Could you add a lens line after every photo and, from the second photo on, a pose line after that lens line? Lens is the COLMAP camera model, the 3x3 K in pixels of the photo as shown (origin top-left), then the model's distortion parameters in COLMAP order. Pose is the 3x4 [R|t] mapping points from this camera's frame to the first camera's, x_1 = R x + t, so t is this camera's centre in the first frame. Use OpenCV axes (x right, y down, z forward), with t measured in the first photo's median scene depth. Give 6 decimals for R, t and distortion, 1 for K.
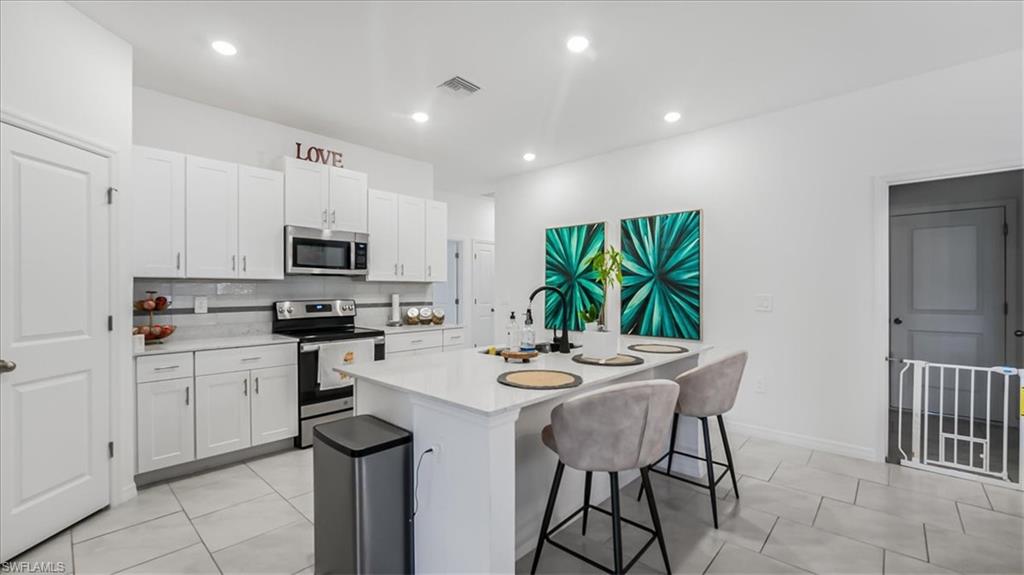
lens RADIAL K [[416.3, 0, 509.4], [0, 416.3, 293.5], [0, 0, 1]] dist [0.000999, 0.000505]
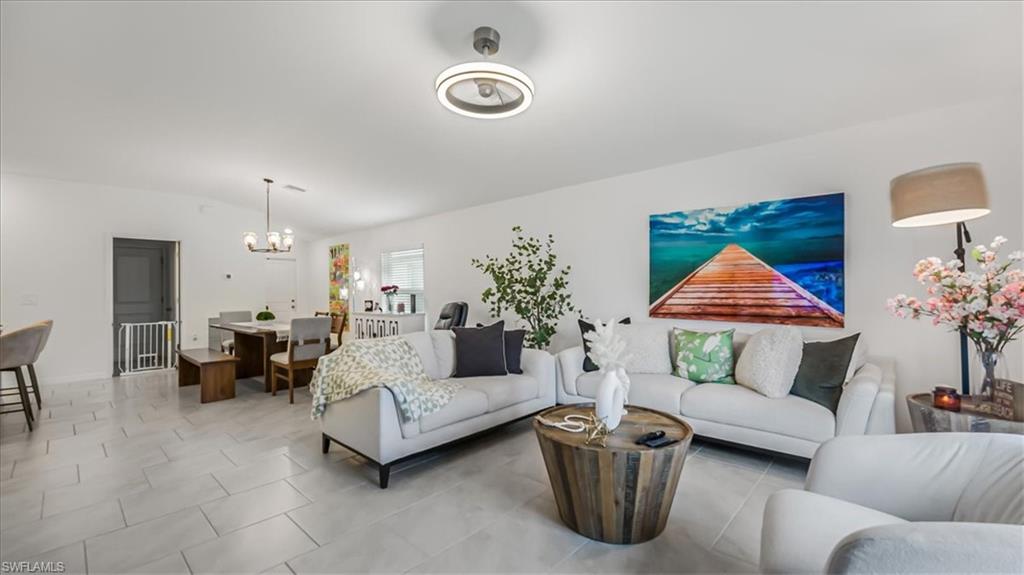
lens RADIAL K [[416.3, 0, 509.5], [0, 416.3, 290.1], [0, 0, 1]] dist [0.000999, 0.000505]
pose [[0.012389, 0.001045, 0.999923, -1.115442], [0.011619, 0.999932, -0.001189, 0.019903], [-0.999856, 0.011633, 0.012376, -0.966371]]
